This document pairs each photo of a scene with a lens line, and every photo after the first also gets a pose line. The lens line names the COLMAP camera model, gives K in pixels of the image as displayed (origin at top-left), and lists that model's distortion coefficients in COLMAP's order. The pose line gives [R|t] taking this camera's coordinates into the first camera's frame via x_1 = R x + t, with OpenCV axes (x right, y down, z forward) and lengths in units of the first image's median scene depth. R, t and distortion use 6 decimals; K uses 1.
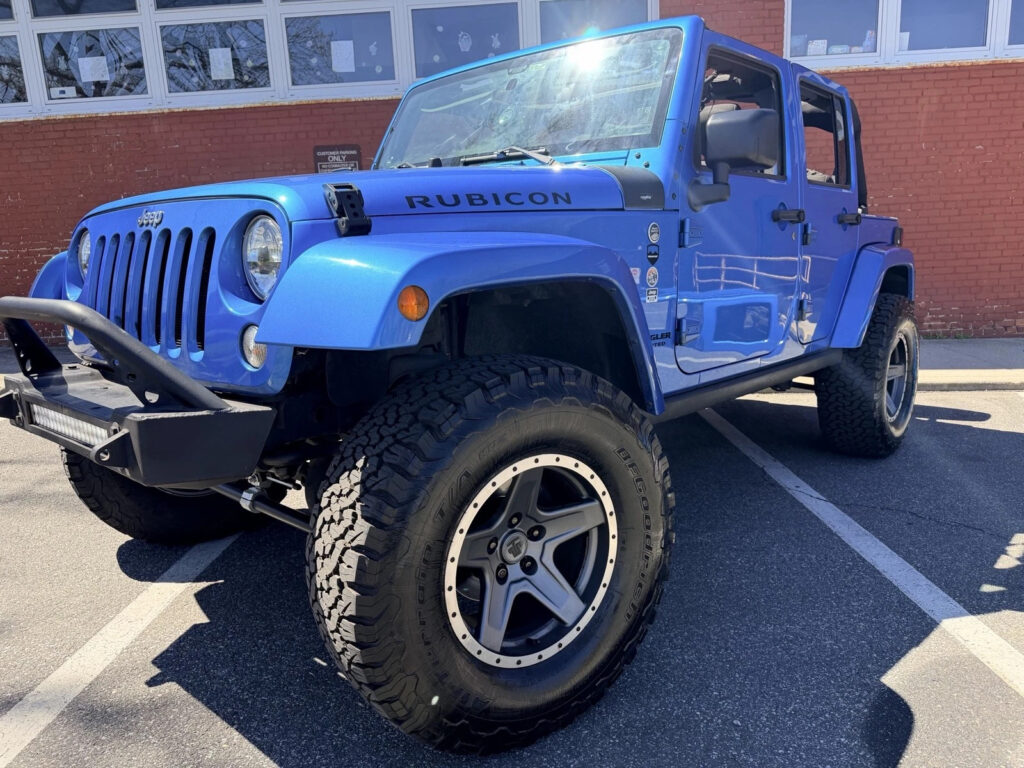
lens RADIAL K [[763.1, 0, 491.7], [0, 763.1, 389.2], [0, 0, 1]] dist [0.002872, 0.001183]
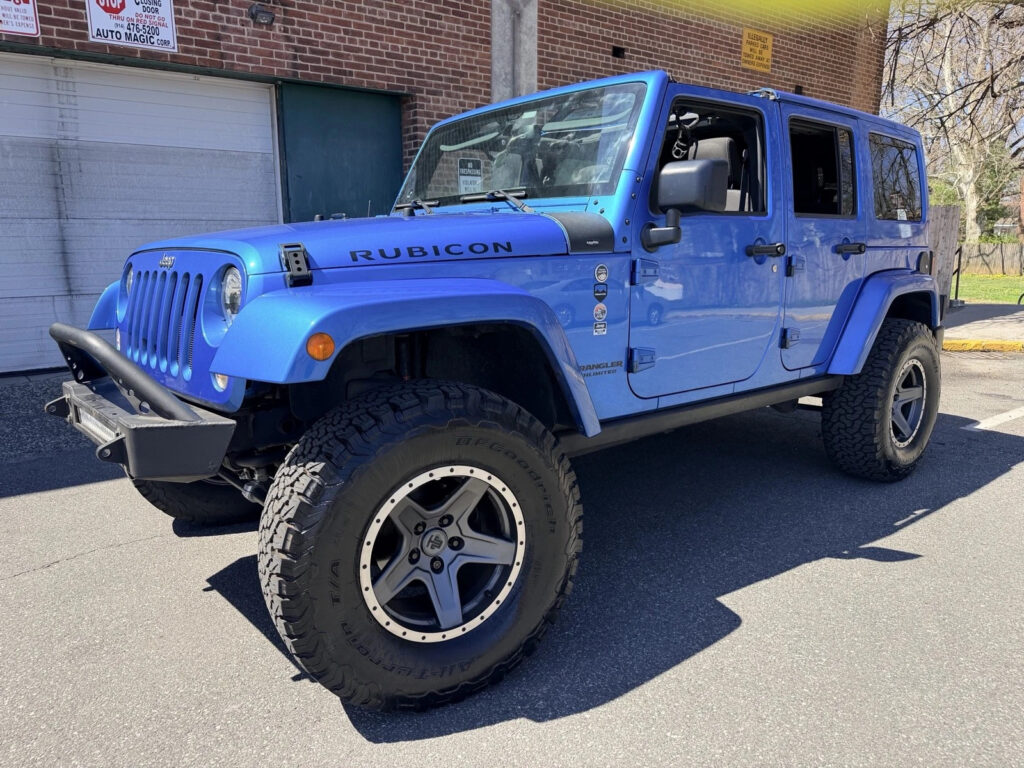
lens RADIAL K [[763.1, 0, 497.9], [0, 763.1, 388.1], [0, 0, 1]] dist [0.002872, 0.001183]
pose [[0.989327, 0.037565, -0.140790, 0.248977], [-0.036697, 0.999288, 0.008758, -0.045211], [0.141018, -0.003498, 0.990001, -0.142579]]
